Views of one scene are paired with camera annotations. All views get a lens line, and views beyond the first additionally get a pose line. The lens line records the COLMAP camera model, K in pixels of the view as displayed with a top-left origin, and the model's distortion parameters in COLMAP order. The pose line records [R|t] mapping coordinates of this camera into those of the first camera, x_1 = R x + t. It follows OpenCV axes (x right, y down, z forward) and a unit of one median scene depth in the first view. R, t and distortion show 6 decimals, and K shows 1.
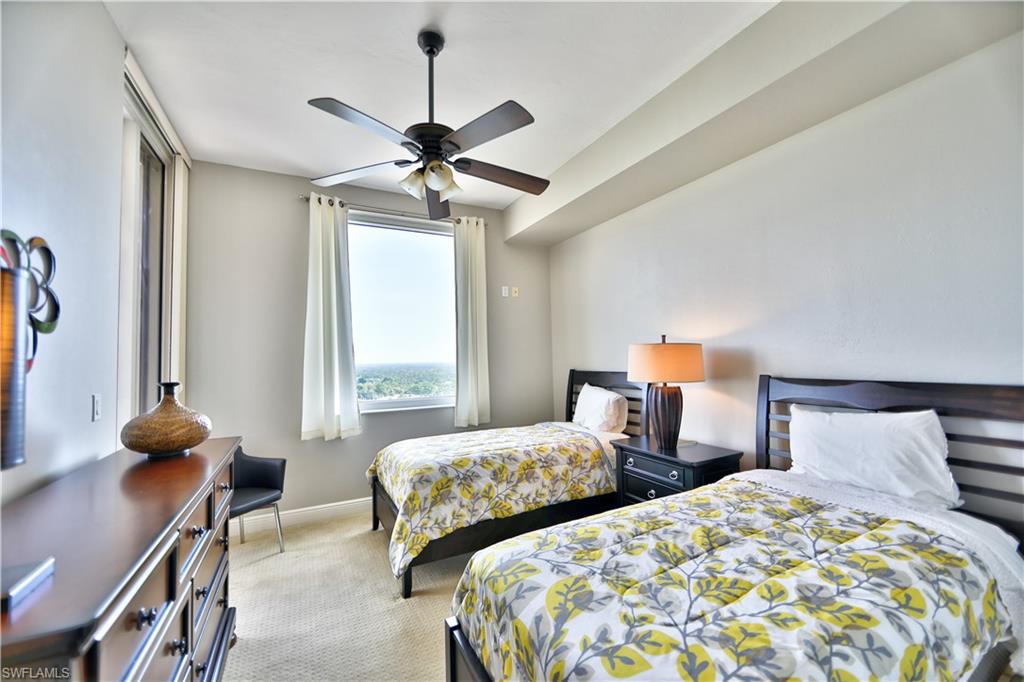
lens RADIAL K [[401.0, 0, 508.8], [0, 401.0, 347.4], [0, 0, 1]] dist [-0.013553, 0.002575]
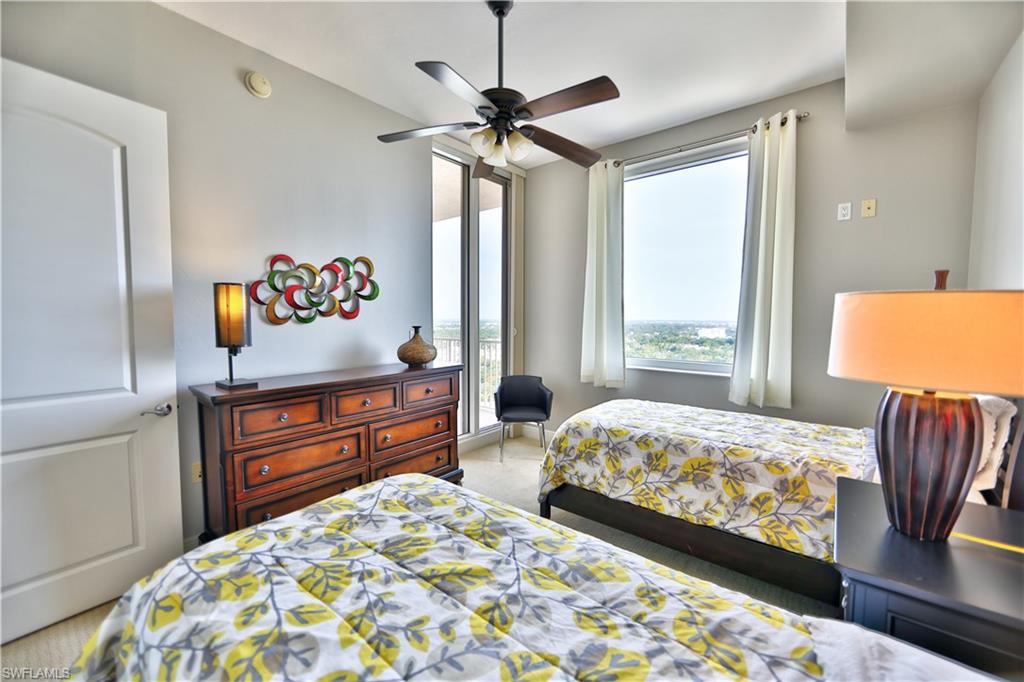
lens RADIAL K [[401.0, 0, 509.8], [0, 401.0, 339.8], [0, 0, 1]] dist [-0.013553, 0.002575]
pose [[0.381142, 0.071669, -0.921734, 1.139226], [0.013745, 0.996441, 0.083162, 0.004637], [0.924414, -0.044366, 0.378800, 0.825447]]
